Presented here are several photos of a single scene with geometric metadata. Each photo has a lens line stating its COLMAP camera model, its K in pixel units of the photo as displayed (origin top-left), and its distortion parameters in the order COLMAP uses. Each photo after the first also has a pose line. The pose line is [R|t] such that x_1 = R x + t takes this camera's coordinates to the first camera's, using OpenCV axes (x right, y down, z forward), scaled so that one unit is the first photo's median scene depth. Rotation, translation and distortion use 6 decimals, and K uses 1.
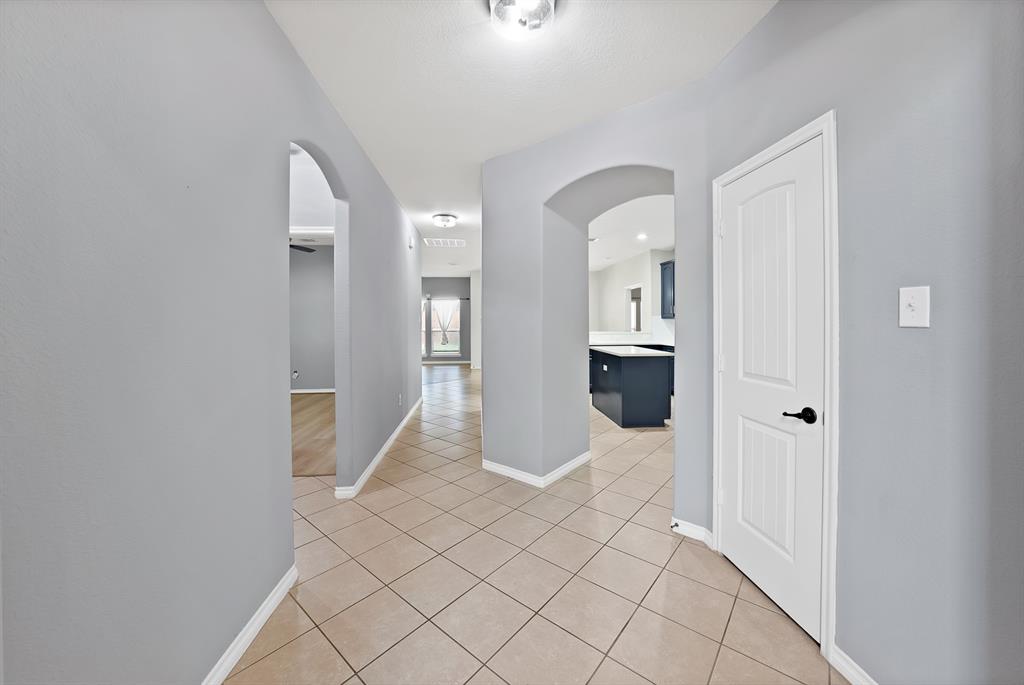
lens RADIAL K [[356.5, 0, 513.6], [0, 356.5, 323.4], [0, 0, 1]] dist [-0.000082, -0.000010]
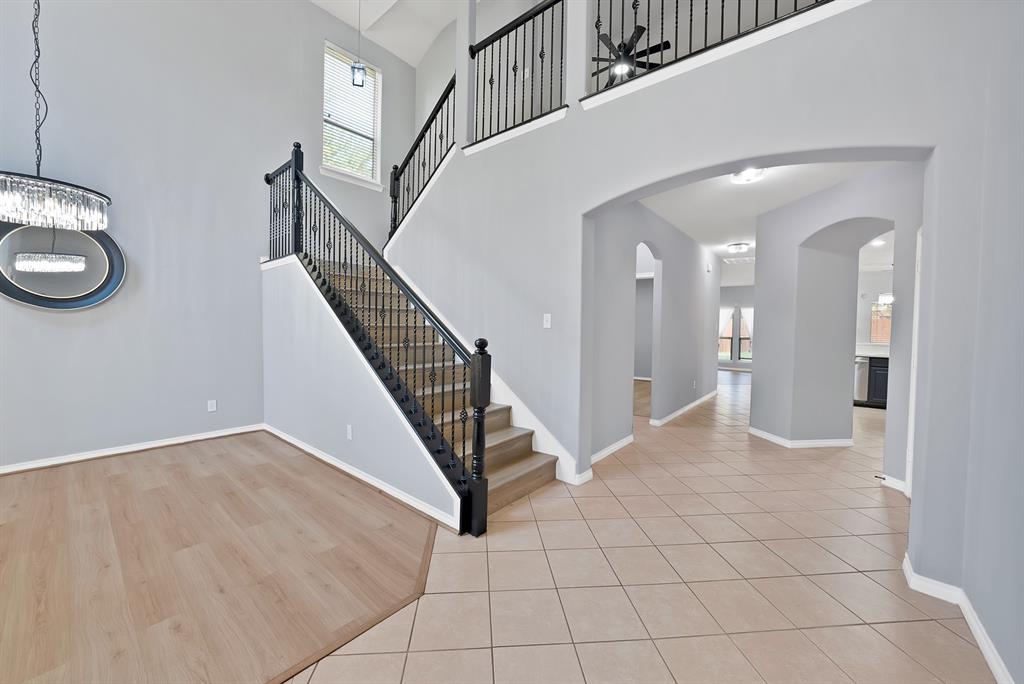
lens RADIAL K [[385.5, 0, 511.6], [0, 385.5, 332.4], [0, 0, 1]] dist [-0.001720, -0.000215]
pose [[0.692990, 0.031069, -0.720277, 0.259556], [-0.025629, 0.999501, 0.018455, 0.002004], [0.720491, 0.005671, 0.693441, -0.549141]]
